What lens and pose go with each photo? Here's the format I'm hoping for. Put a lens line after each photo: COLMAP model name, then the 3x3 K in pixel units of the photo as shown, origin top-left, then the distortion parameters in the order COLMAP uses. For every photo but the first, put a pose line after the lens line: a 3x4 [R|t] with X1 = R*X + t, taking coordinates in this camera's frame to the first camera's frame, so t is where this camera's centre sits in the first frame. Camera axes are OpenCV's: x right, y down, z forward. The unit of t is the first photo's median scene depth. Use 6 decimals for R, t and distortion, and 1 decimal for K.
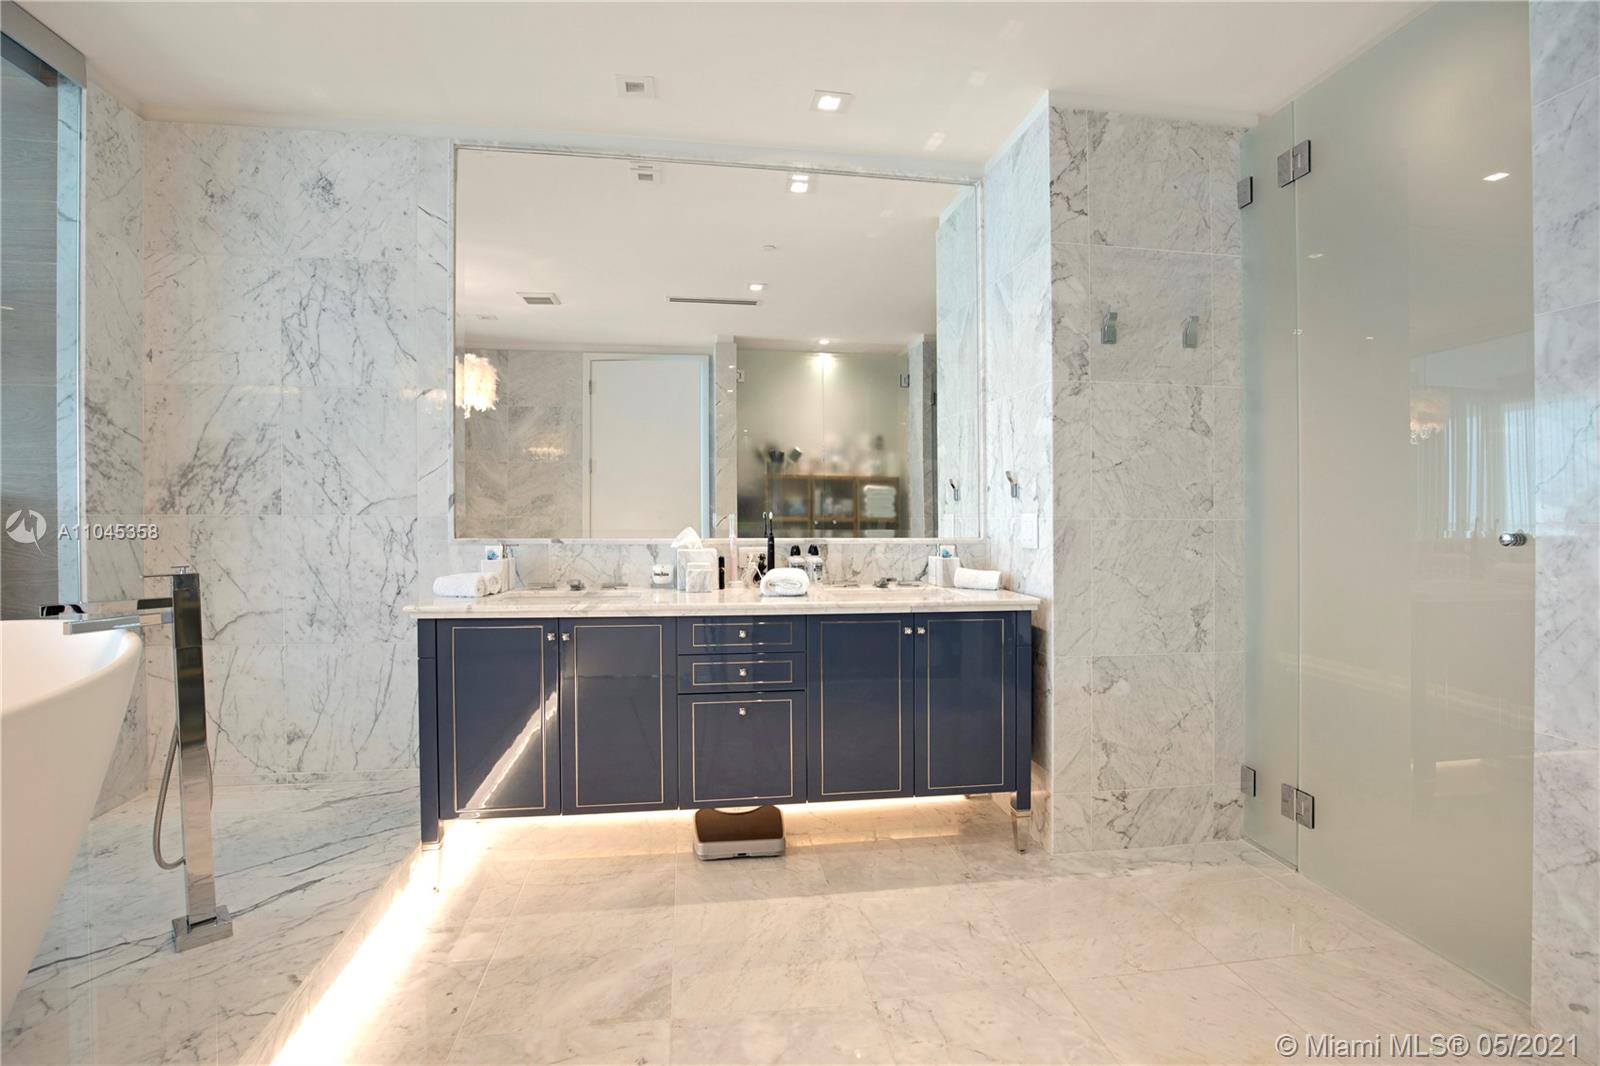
lens RADIAL K [[743.0, 0, 797.3], [0, 743.0, 519.6], [0, 0, 1]] dist [-0.027287, 0.001975]
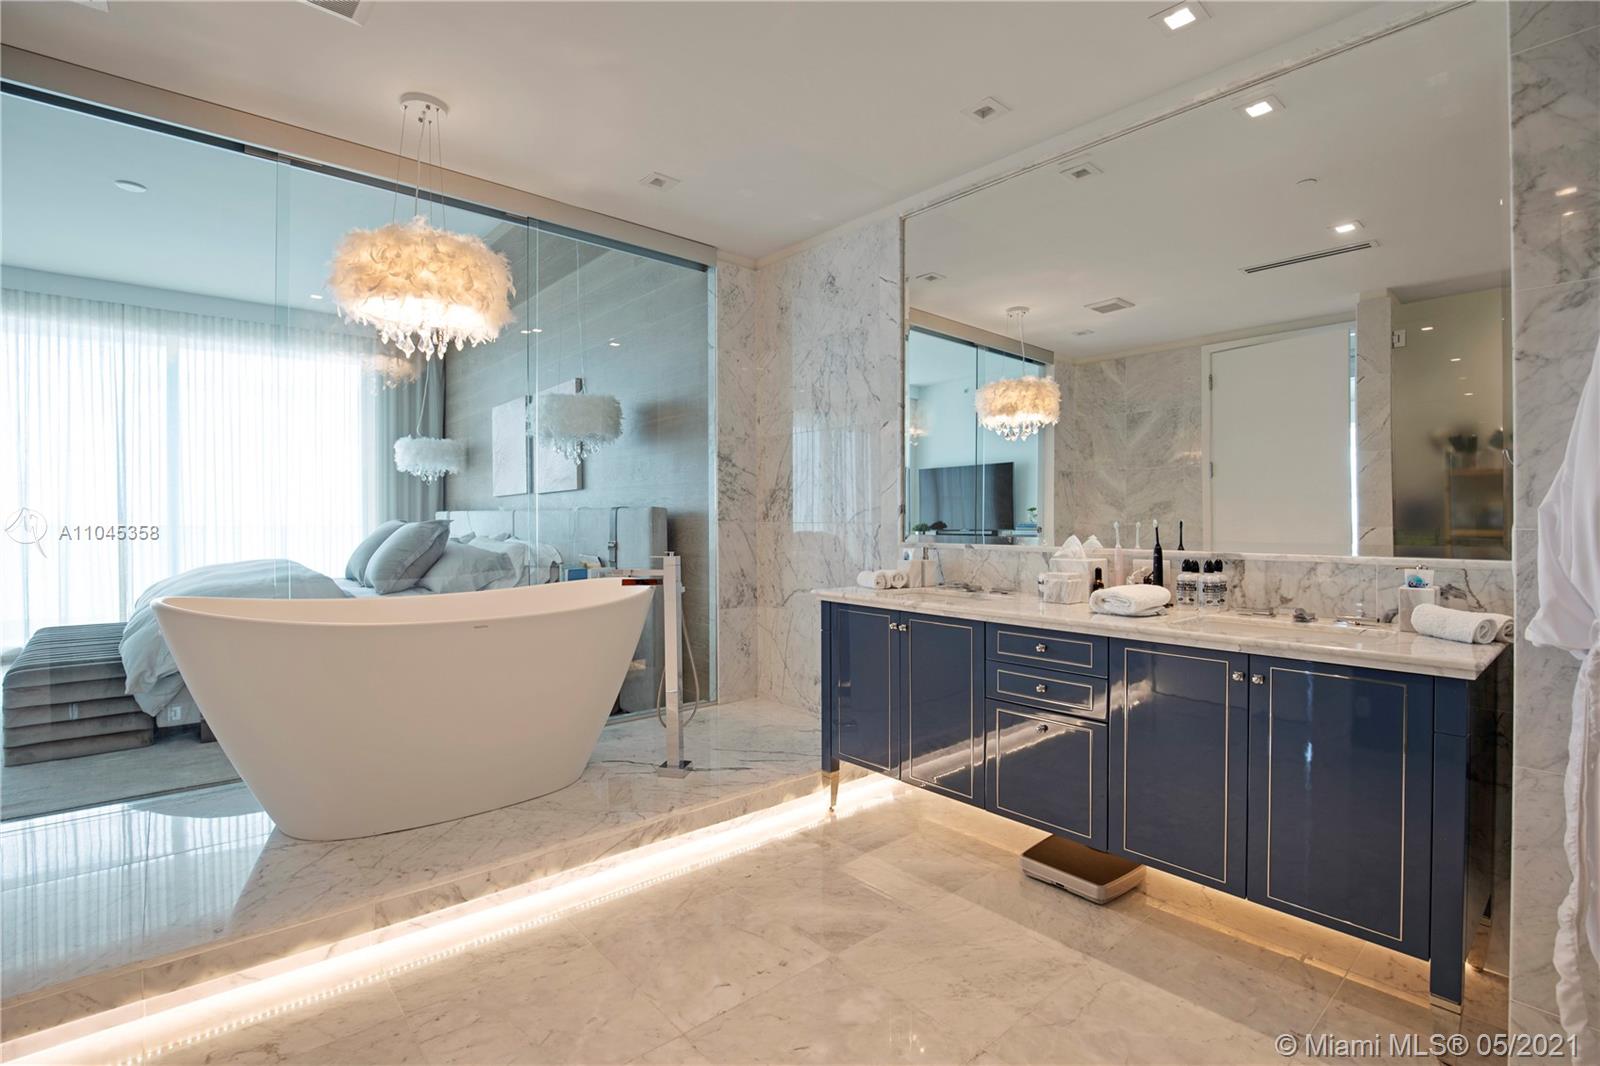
lens RADIAL K [[743.0, 0, 801.8], [0, 743.0, 531.4], [0, 0, 1]] dist [-0.027287, 0.001975]
pose [[0.541080, 0.010672, -0.840903, 0.518170], [-0.006165, 0.999943, 0.008724, -0.001091], [0.840948, 0.000464, 0.541115, 0.215661]]
